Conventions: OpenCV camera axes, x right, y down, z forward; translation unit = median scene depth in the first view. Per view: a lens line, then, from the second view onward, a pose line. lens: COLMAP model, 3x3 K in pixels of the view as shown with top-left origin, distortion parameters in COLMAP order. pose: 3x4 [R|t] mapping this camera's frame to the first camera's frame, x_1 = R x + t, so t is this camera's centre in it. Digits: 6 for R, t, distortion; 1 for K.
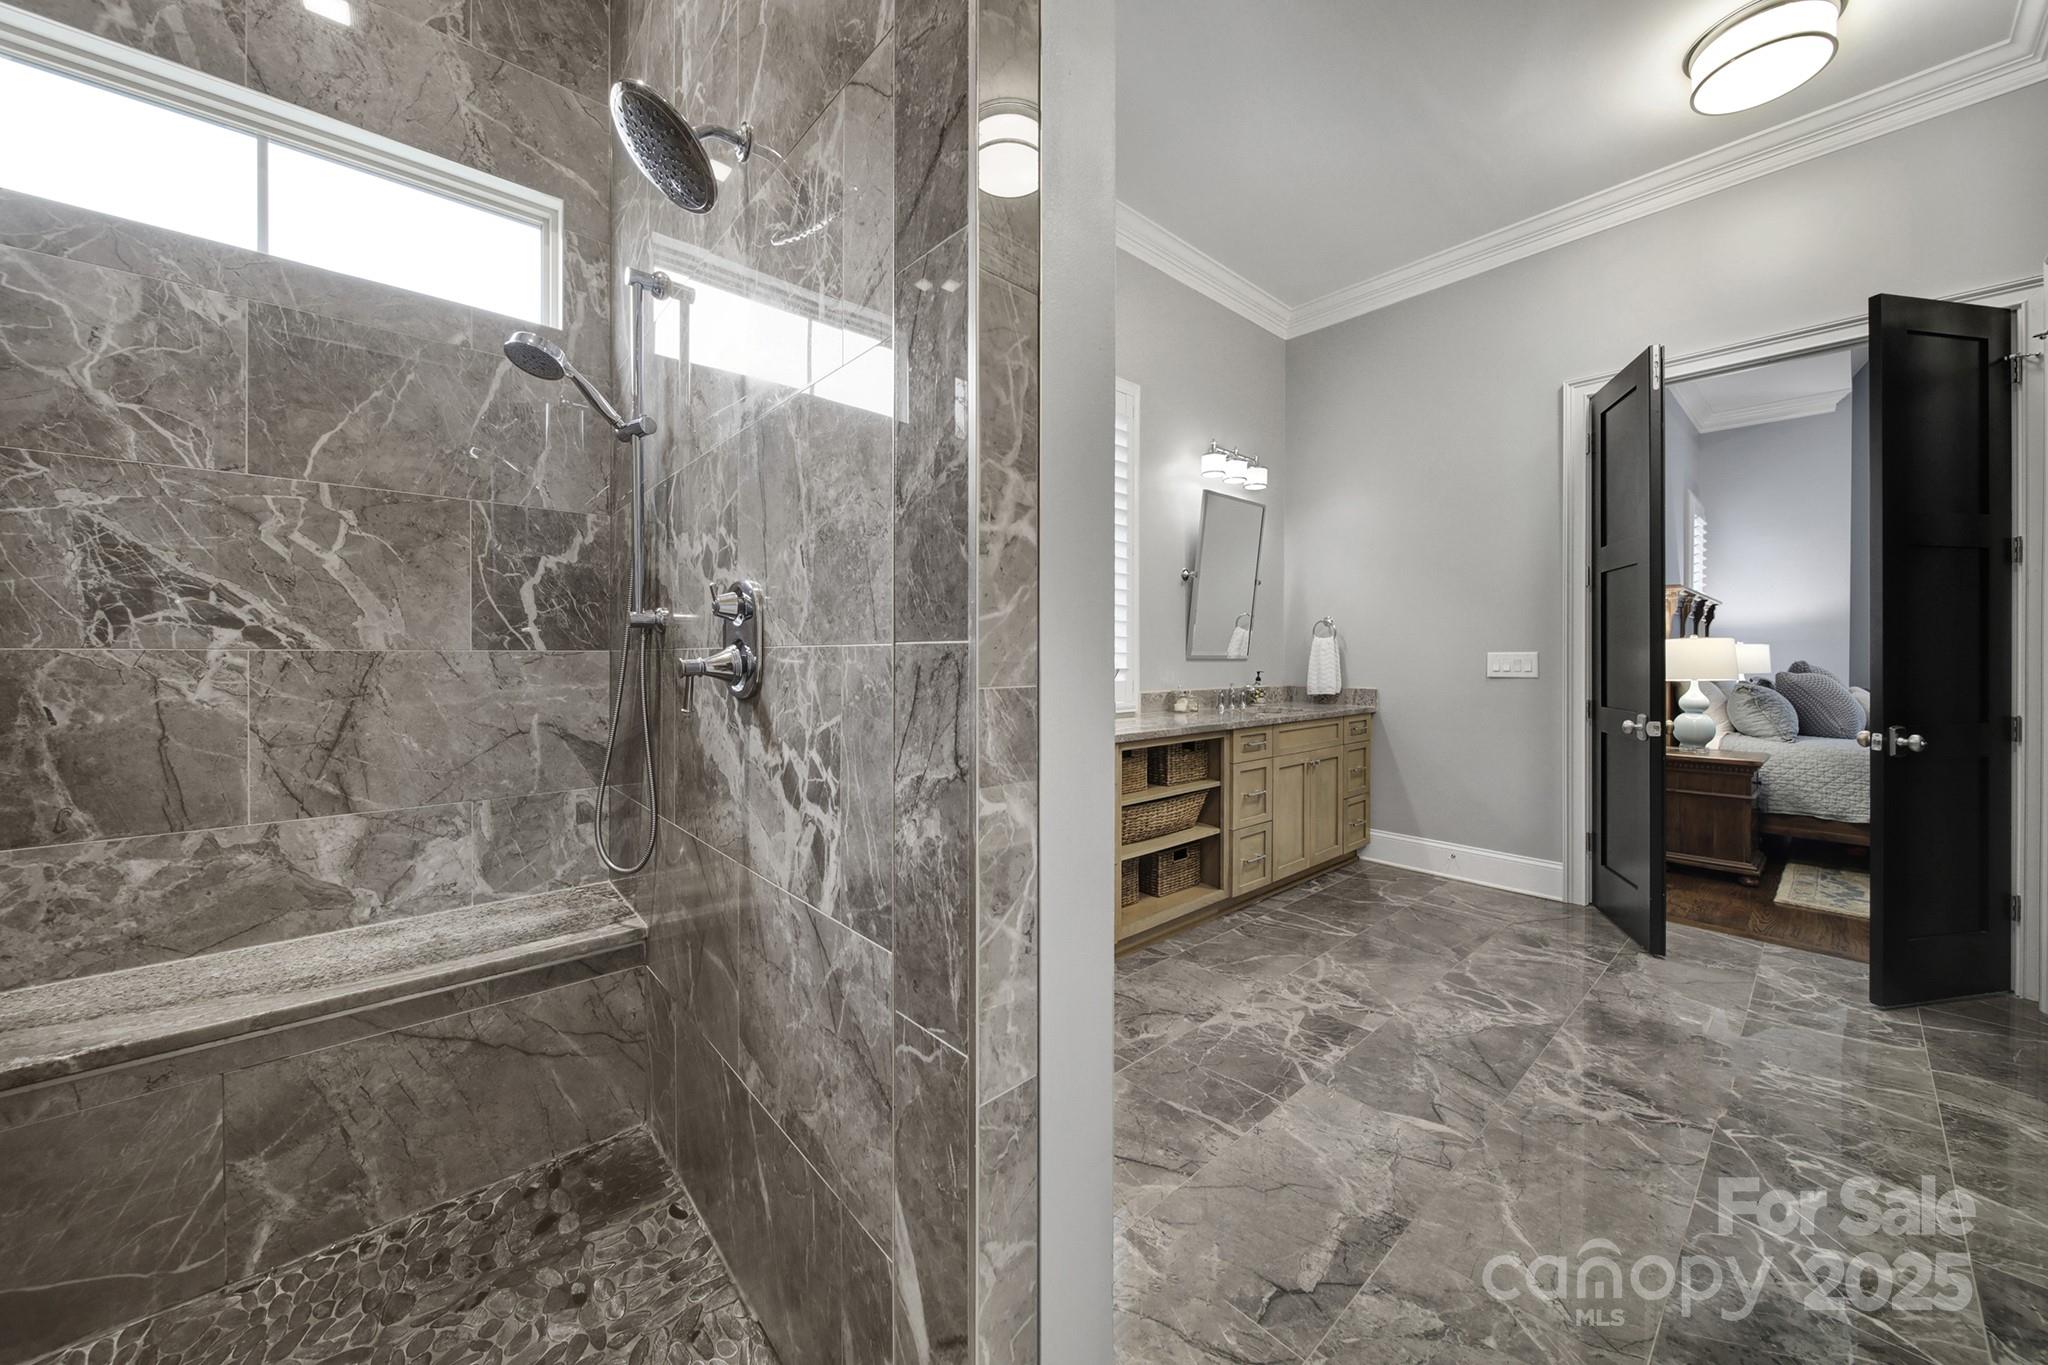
lens RADIAL K [[733.9, 0, 1017.1], [0, 733.9, 658.3], [0, 0, 1]] dist [0.000682, -0.000132]
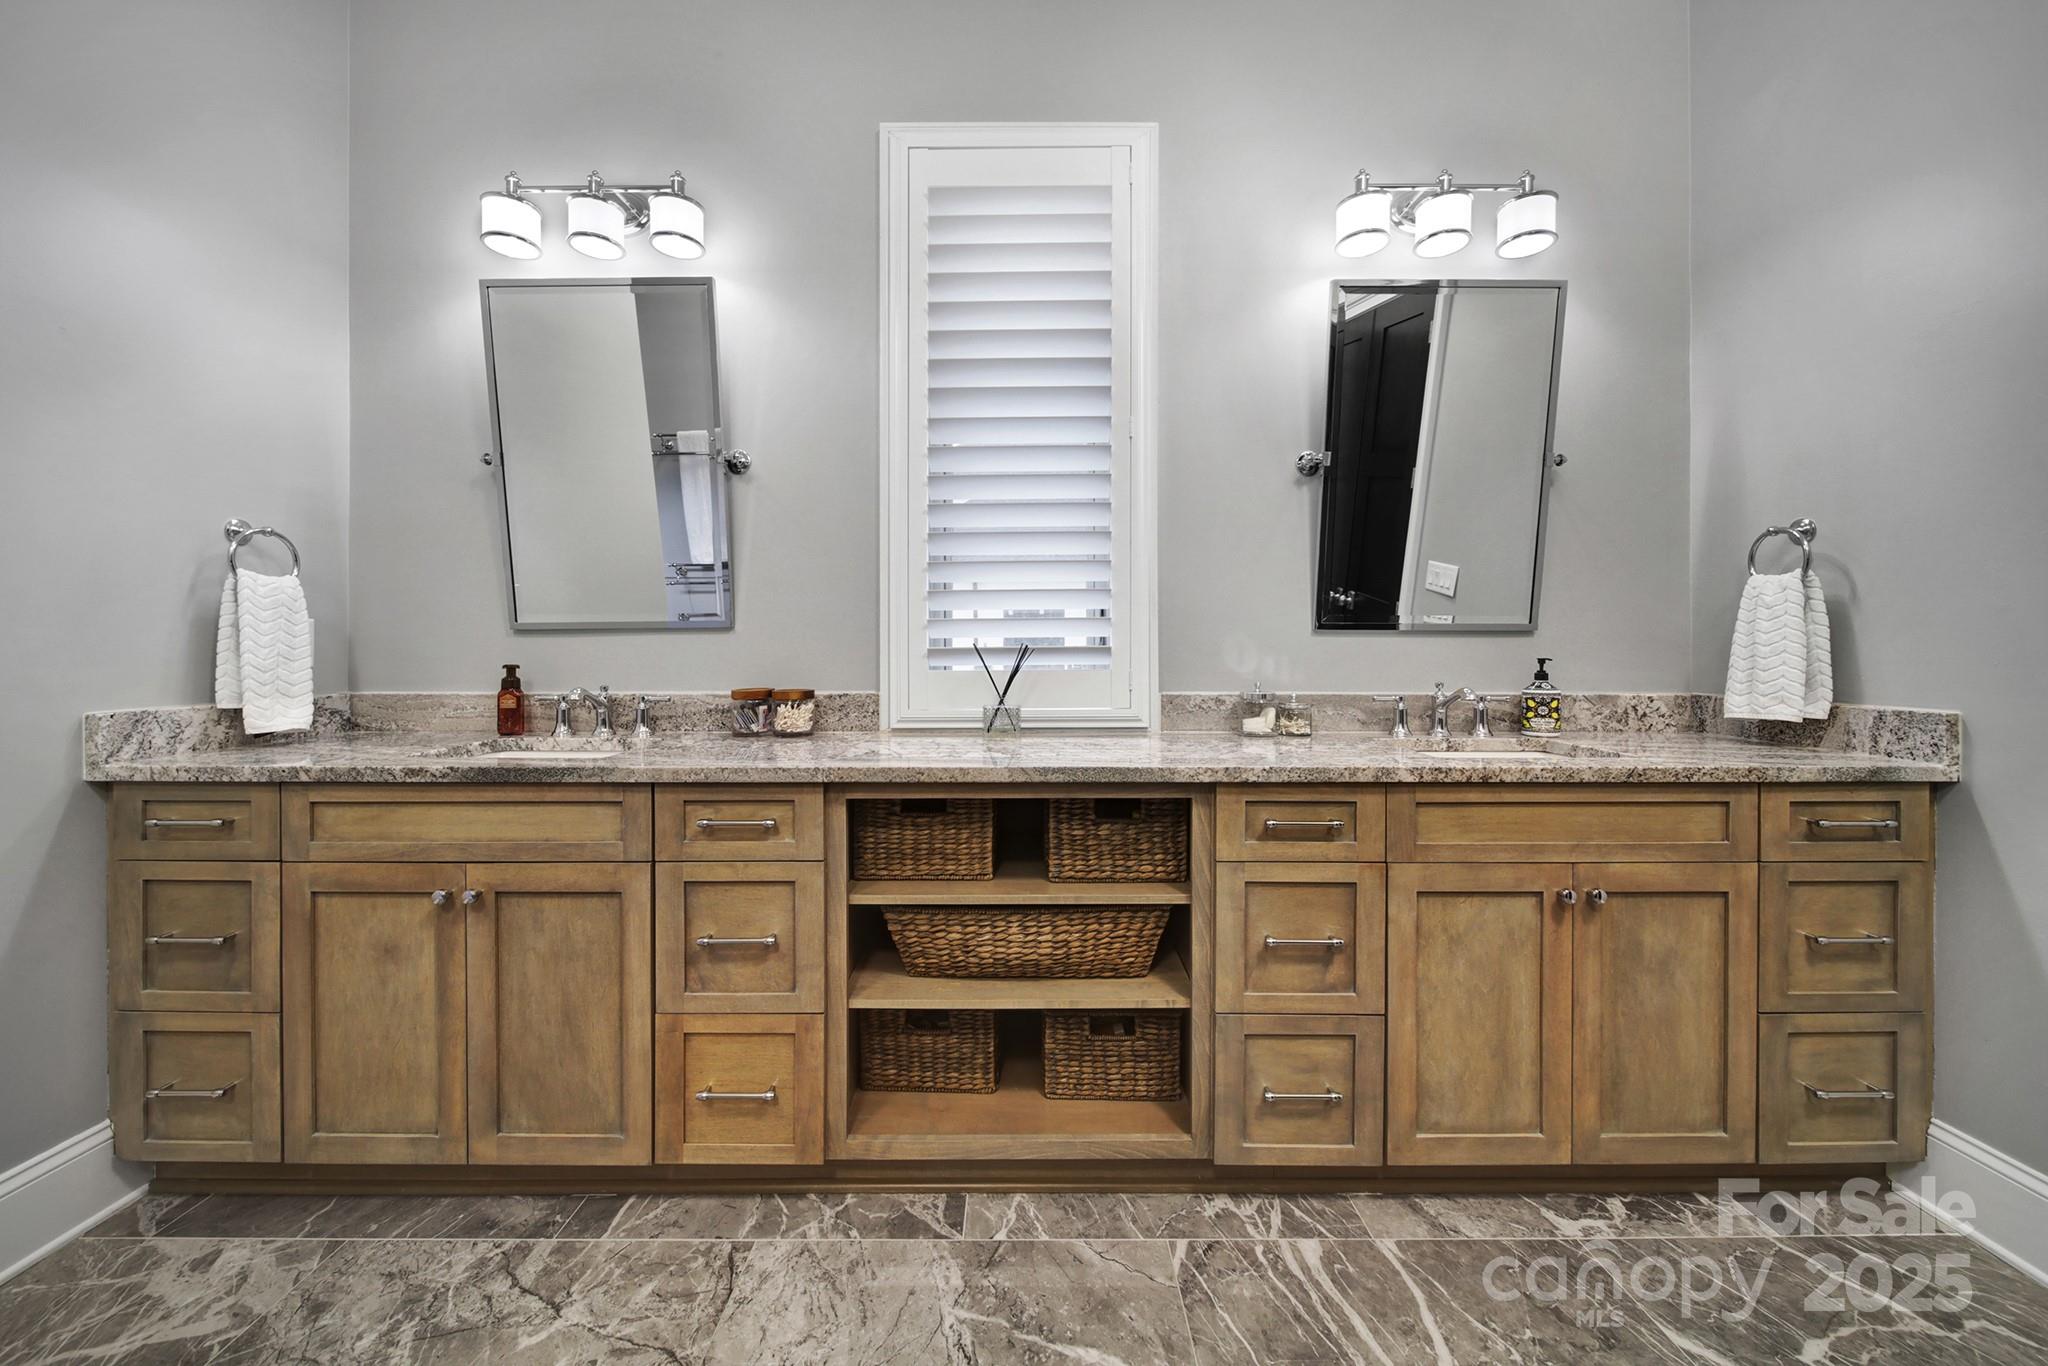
lens RADIAL K [[733.9, 0, 1017.1], [0, 733.9, 658.8], [0, 0, 1]] dist [0.000682, -0.000132]
pose [[0.754754, 0.010938, -0.655917, 0.468467], [-0.005937, 0.999934, 0.009843, 0.019179], [0.655981, -0.003535, 0.754769, 0.566909]]
